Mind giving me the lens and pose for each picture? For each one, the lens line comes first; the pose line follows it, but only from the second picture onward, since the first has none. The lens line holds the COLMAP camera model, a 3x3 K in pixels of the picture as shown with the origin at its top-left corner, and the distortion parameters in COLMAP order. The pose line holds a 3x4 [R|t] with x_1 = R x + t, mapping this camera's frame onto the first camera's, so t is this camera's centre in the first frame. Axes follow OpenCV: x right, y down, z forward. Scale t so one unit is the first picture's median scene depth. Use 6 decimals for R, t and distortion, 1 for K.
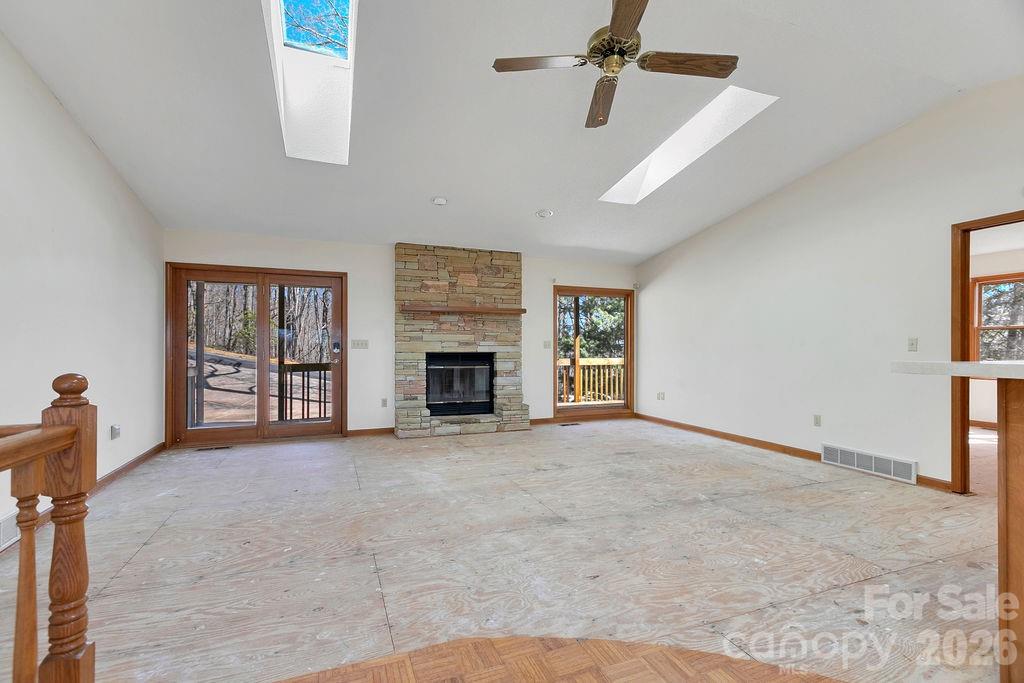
lens RADIAL K [[460.1, 0, 516.6], [0, 460.1, 348.2], [0, 0, 1]] dist [0.004817, -0.000611]
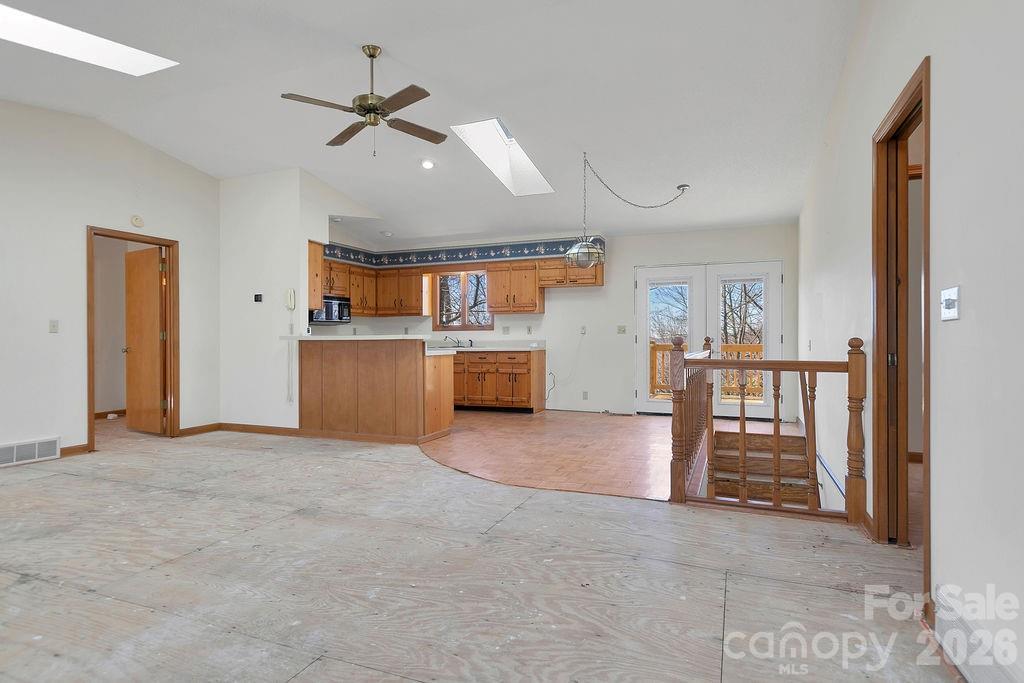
lens RADIAL K [[537.9, 0, 514.8], [0, 537.9, 339.8], [0, 0, 1]] dist [0.002218, 0.000955]
pose [[-0.714041, 0.001361, 0.700103, -1.023726], [0.001353, 0.999999, -0.000564, 0.034039], [-0.700103, 0.000545, -0.714042, 1.566434]]
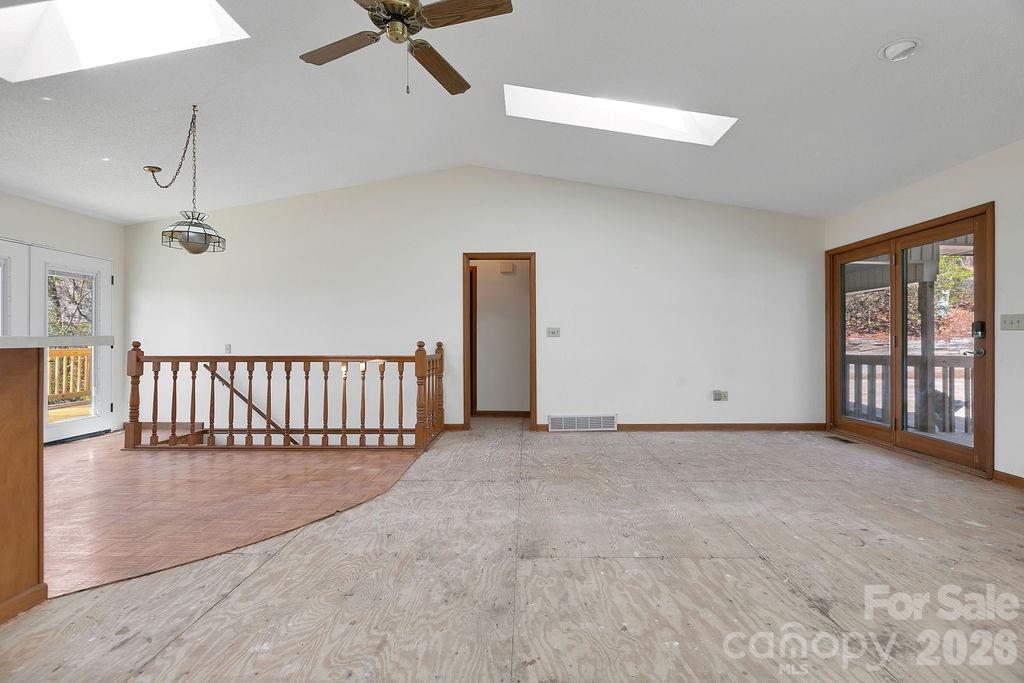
lens RADIAL K [[460.1, 0, 516.3], [0, 460.1, 337.2], [0, 0, 1]] dist [0.004817, -0.000611]
pose [[-0.396574, -0.007117, -0.917975, 0.846518], [0.002808, 0.999956, -0.008966, 0.025904], [0.917998, -0.006133, -0.396537, 1.368020]]
